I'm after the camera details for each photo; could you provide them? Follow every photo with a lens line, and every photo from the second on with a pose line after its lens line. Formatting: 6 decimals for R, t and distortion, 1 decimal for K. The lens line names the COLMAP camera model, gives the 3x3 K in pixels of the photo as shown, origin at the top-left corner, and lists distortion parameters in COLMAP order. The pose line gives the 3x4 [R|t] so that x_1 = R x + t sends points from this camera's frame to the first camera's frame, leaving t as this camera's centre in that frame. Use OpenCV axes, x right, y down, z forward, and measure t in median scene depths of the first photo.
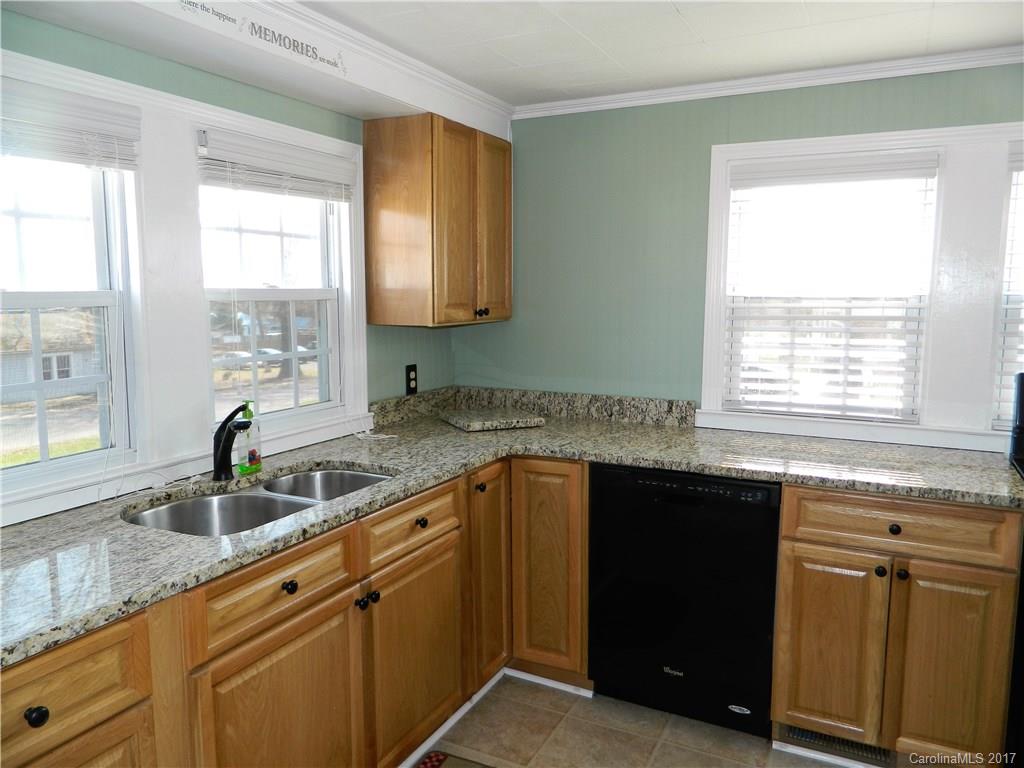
lens RADIAL K [[757.9, 0, 512.0], [0, 757.9, 384.0], [0, 0, 1]] dist [0.011324, 0.001985]
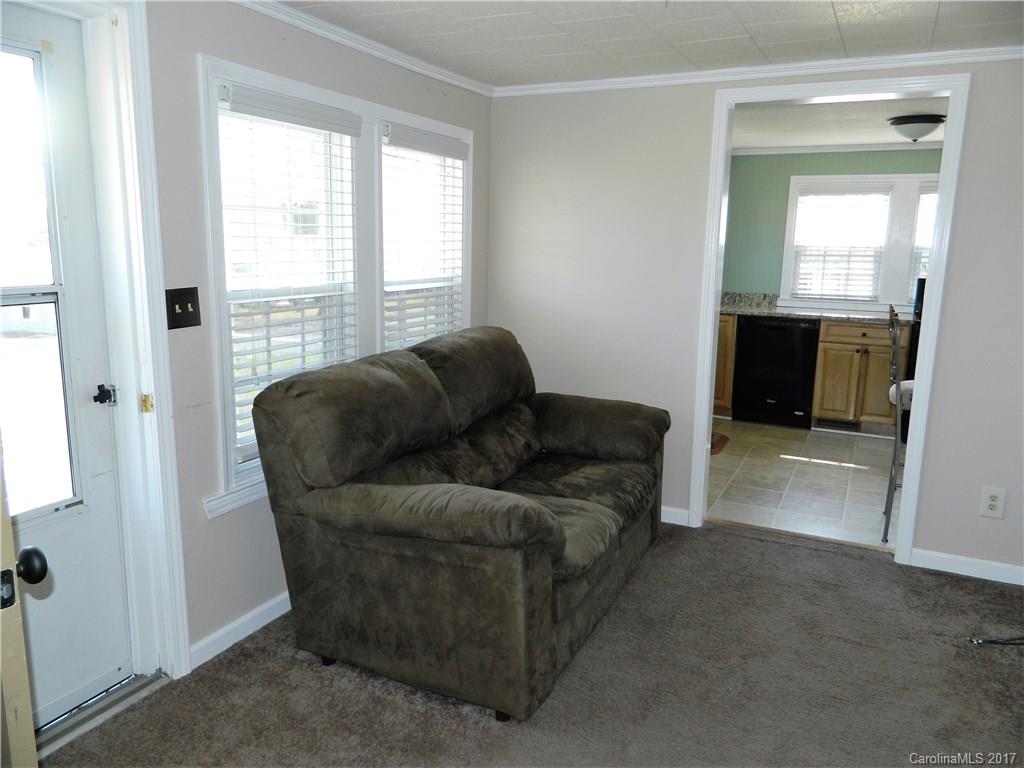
lens RADIAL K [[757.9, 0, 512.0], [0, 757.9, 384.0], [0, 0, 1]] dist [0.011324, 0.001985]
pose [[0.999865, 0.013063, 0.009990, -0.647086], [-0.013688, 0.997770, 0.065323, 0.179151], [-0.009115, -0.065451, 0.997814, -1.422750]]
